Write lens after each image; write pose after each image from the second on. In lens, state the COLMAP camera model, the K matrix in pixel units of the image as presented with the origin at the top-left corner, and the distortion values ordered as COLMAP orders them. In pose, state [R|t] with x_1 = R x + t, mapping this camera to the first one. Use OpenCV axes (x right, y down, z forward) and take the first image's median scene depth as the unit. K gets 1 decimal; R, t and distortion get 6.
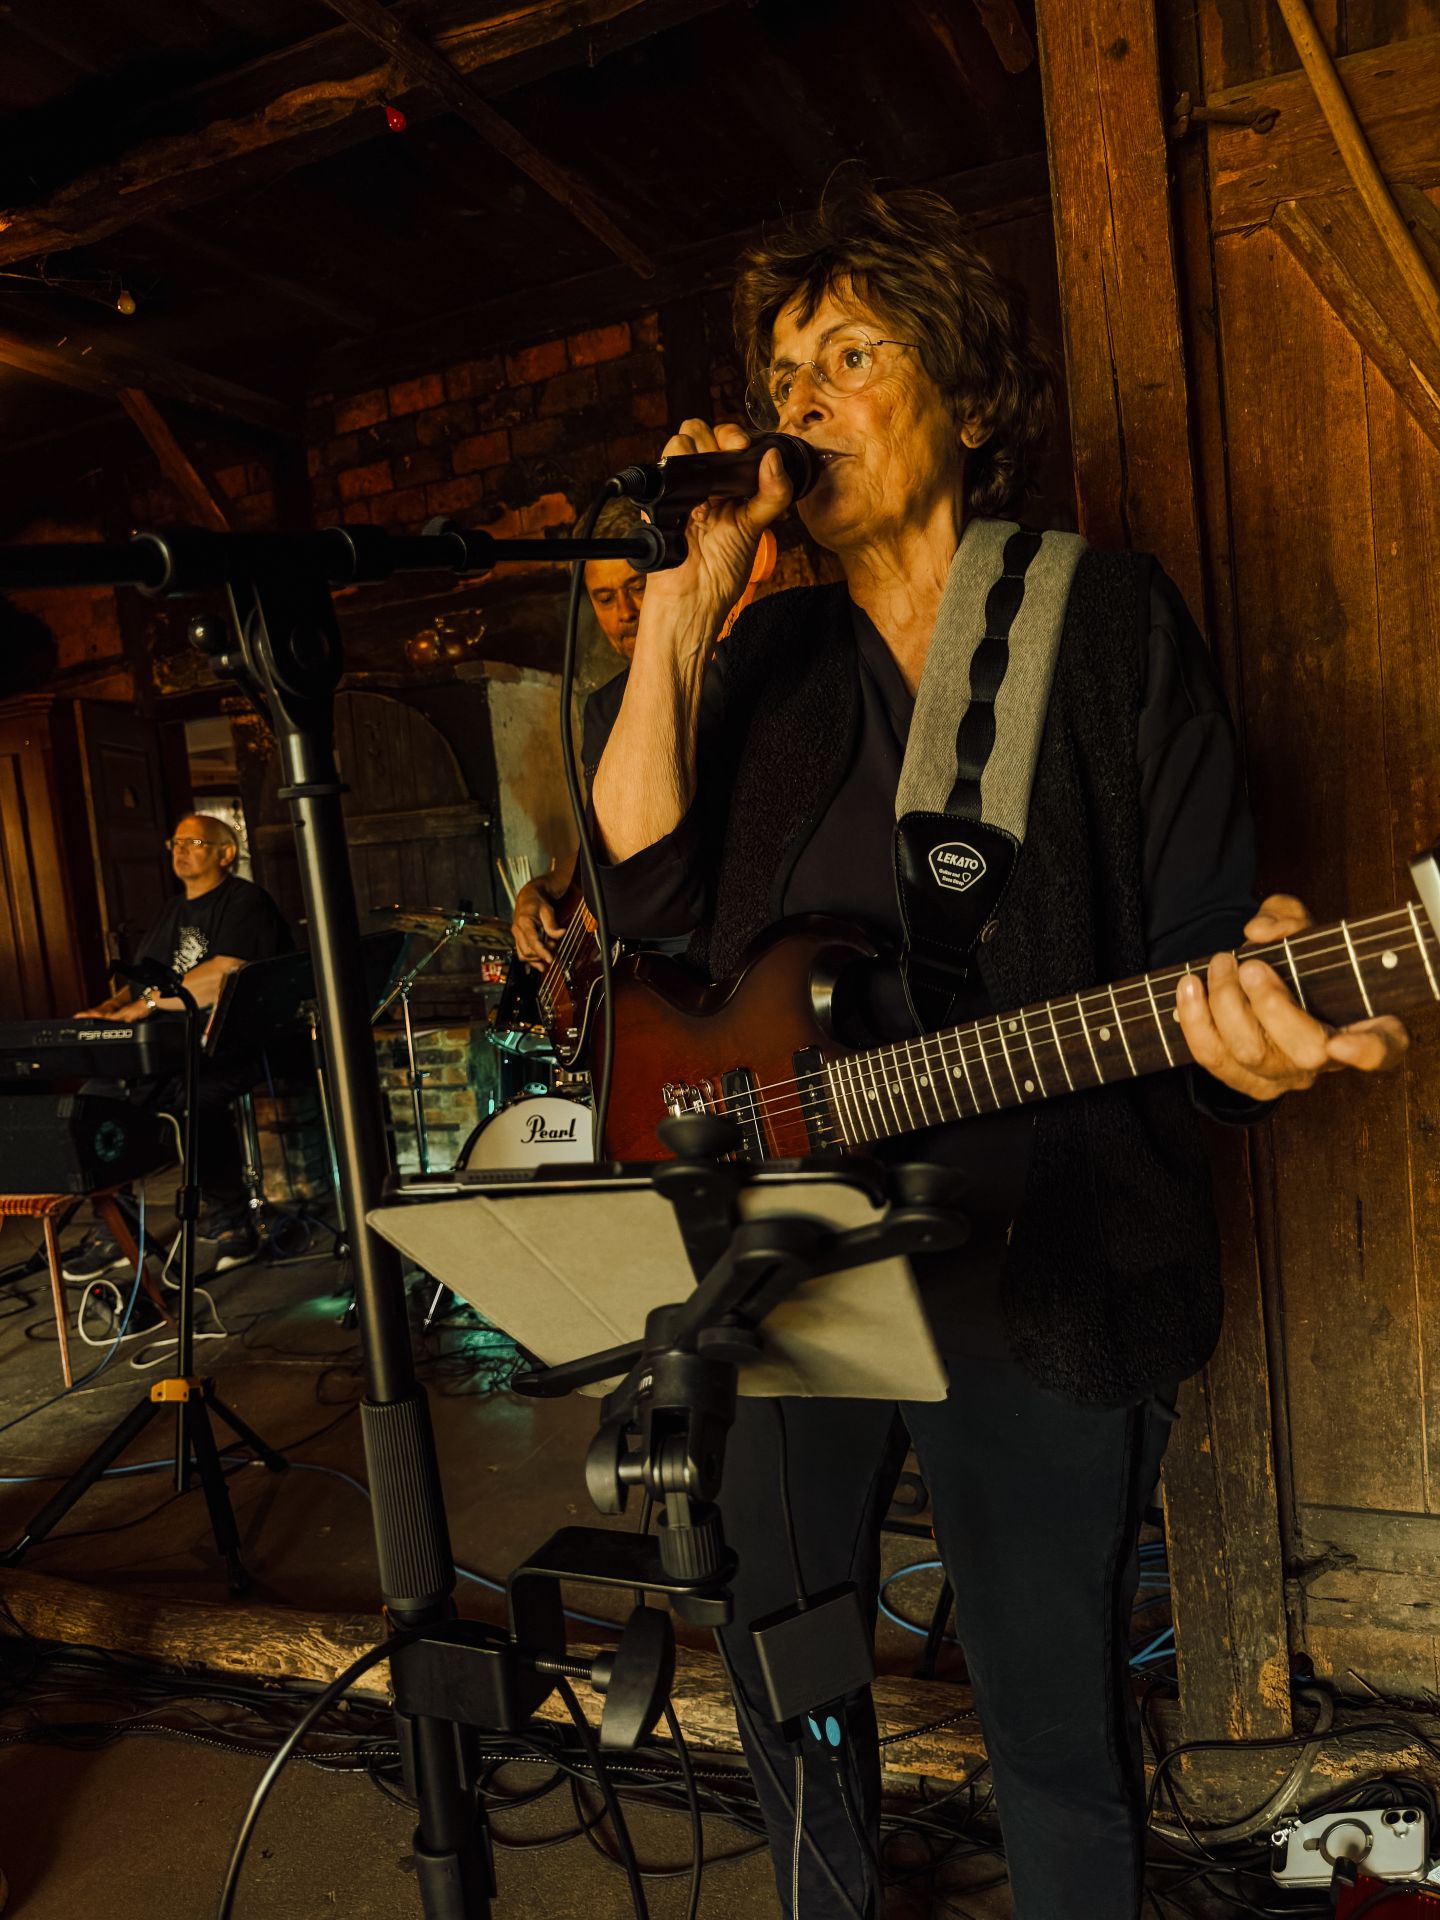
lens RADIAL K [[1371.2, 0, 735.5], [0, 1371.2, 965.8], [0, 0, 1]] dist [0.025806, -0.033139]
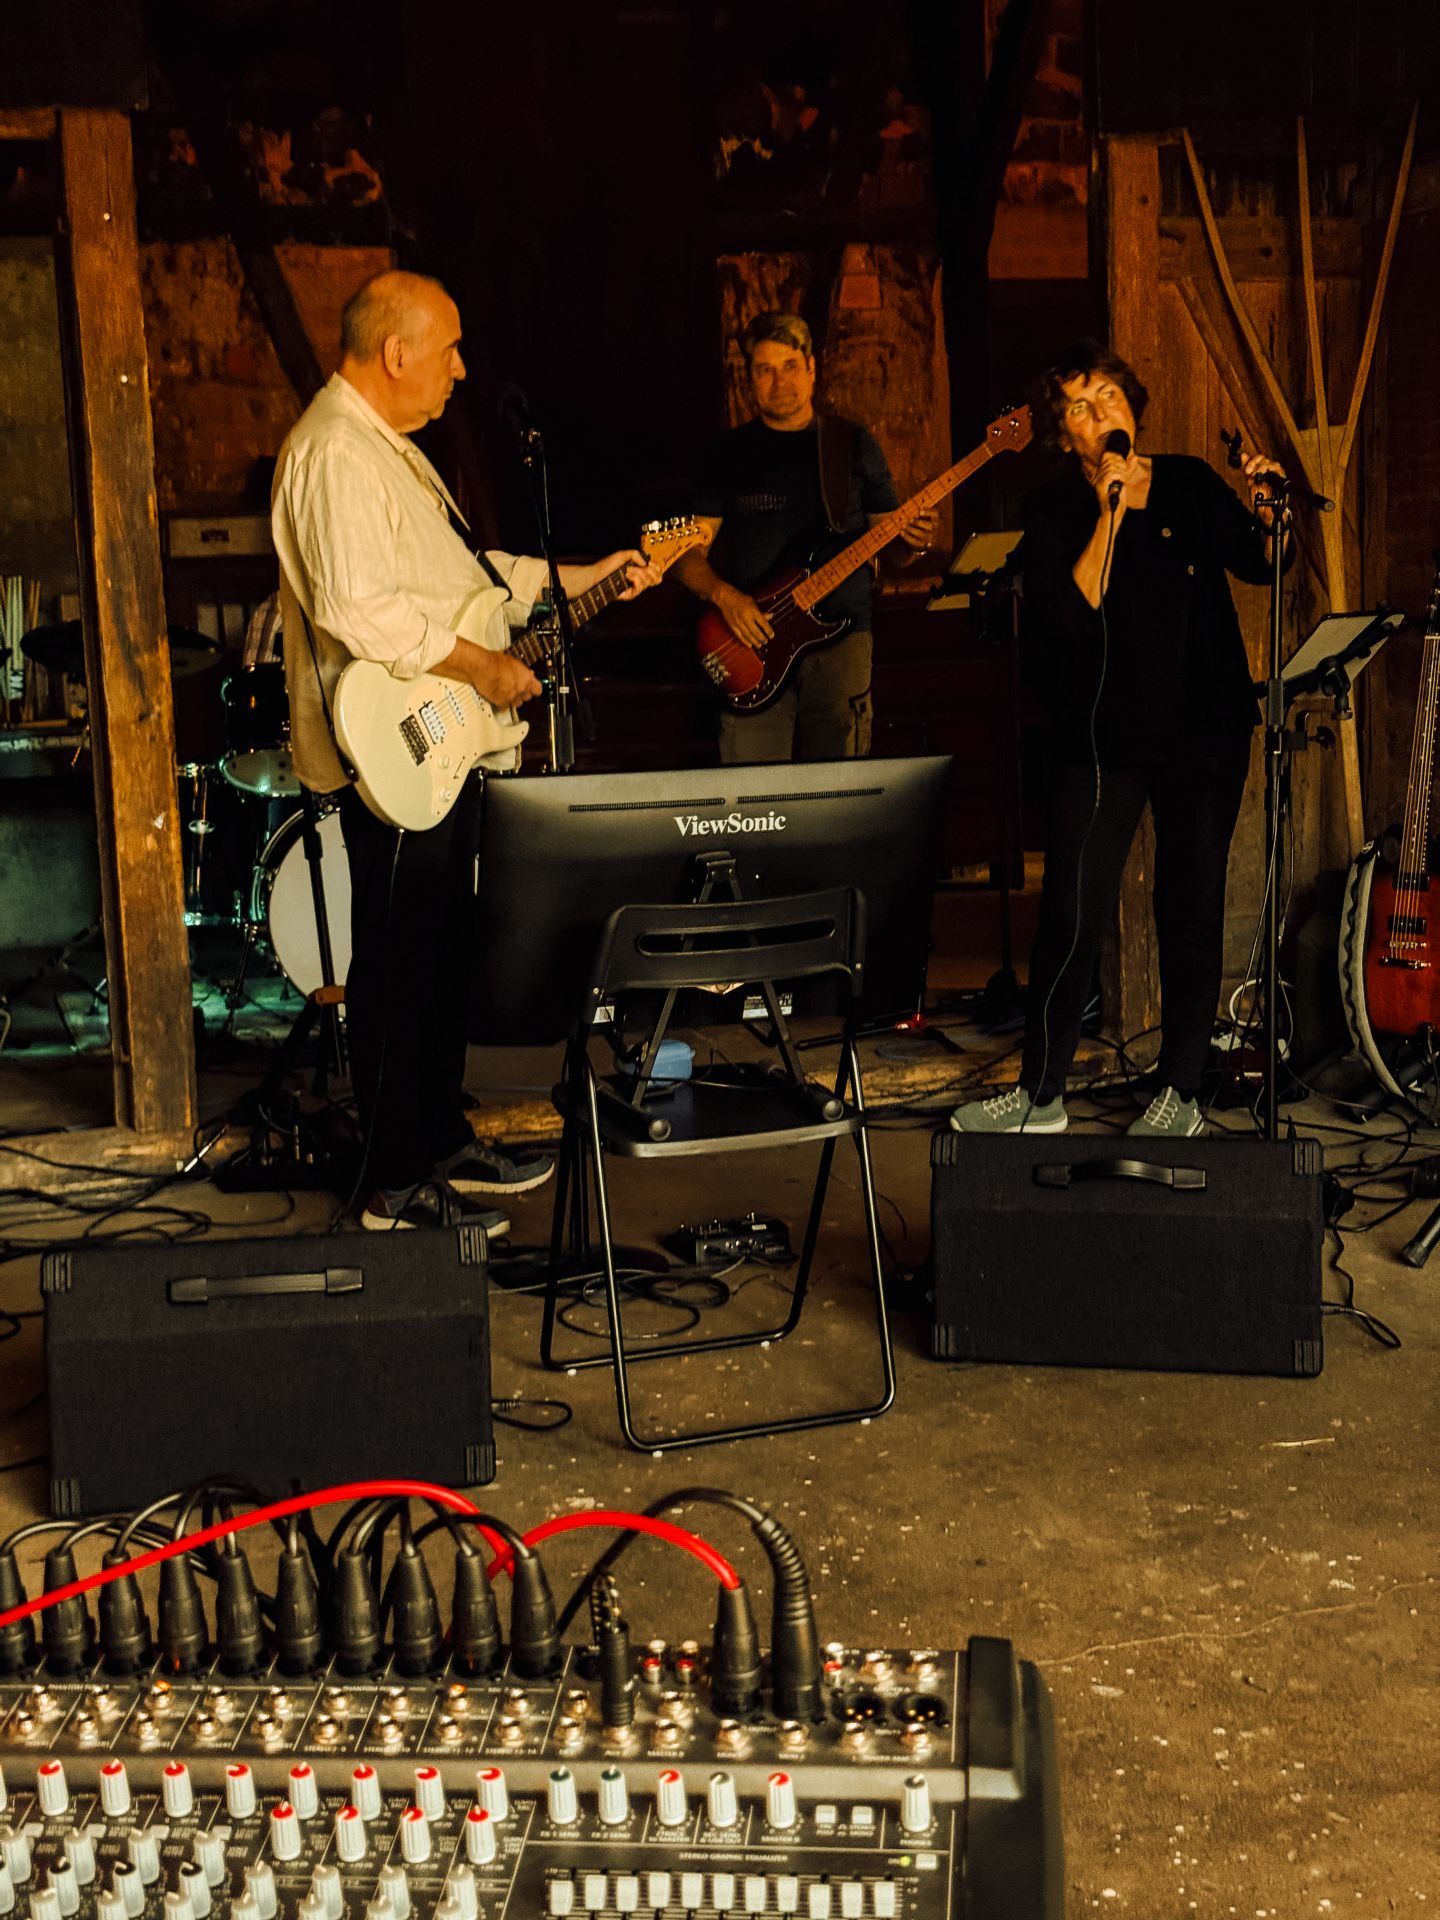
lens RADIAL K [[2720.9, 0, 715.4], [0, 2720.9, 946.0], [0, 0, 1]] dist [0.120215, 0.000000]
pose [[0.775268, -0.016158, 0.631426, -0.847682], [0.011383, 0.999868, 0.011610, 0.124168], [-0.631530, -0.001813, 0.775349, -0.542906]]
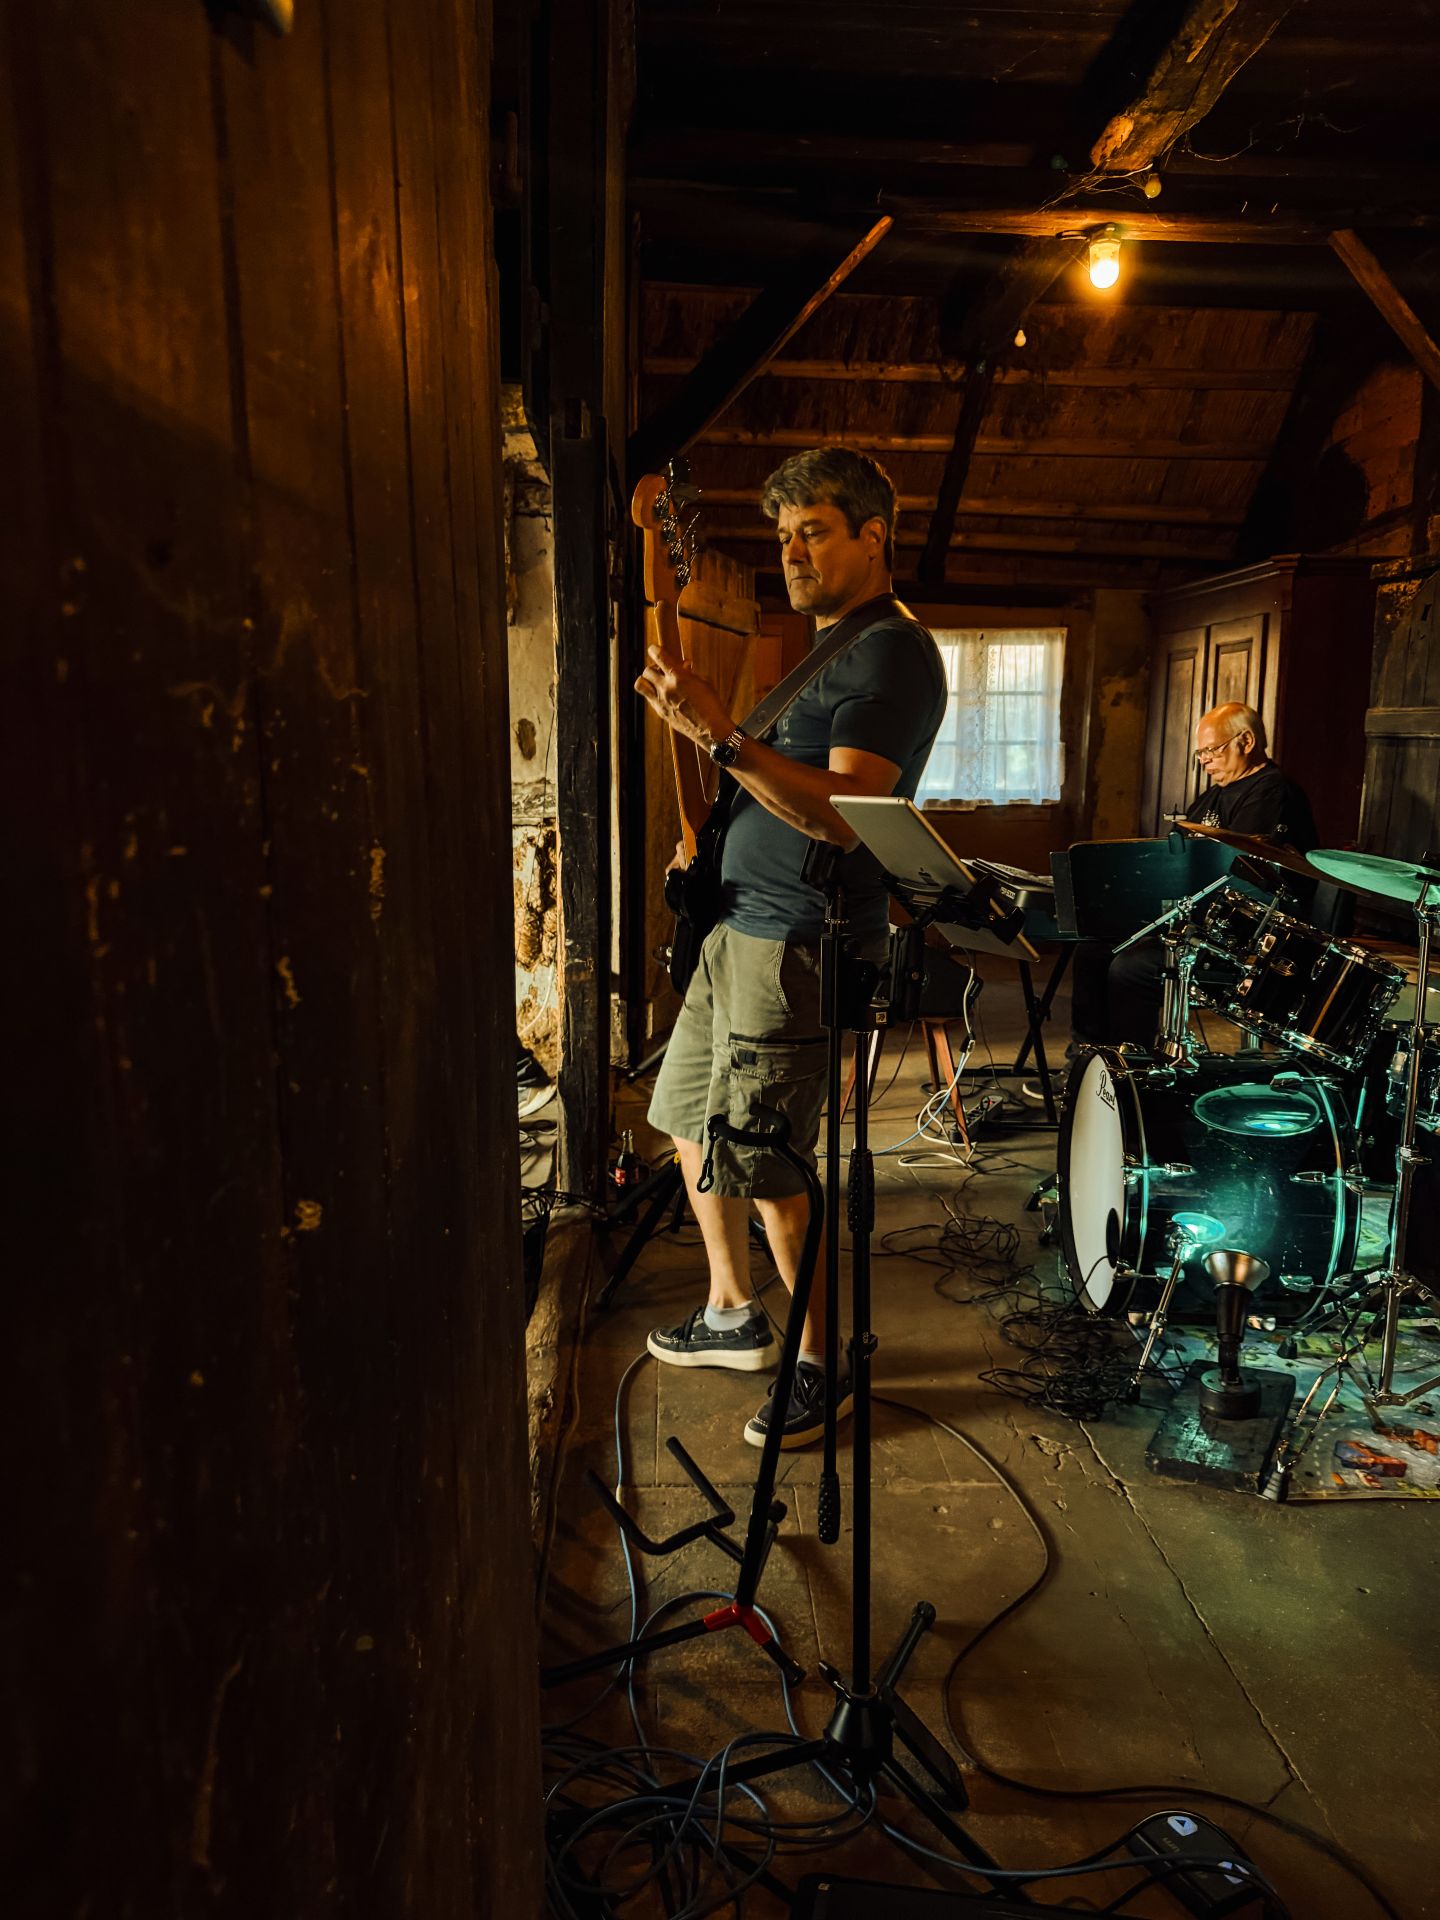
lens RADIAL K [[1371.2, 0, 728.9], [0, 1371.2, 962.5], [0, 0, 1]] dist [0.025806, -0.033139]
pose [[0.389549, 0.249002, -0.886707, 0.379017], [-0.128264, 0.968045, 0.215494, -0.086051], [0.912031, 0.029788, 0.409039, 0.255564]]
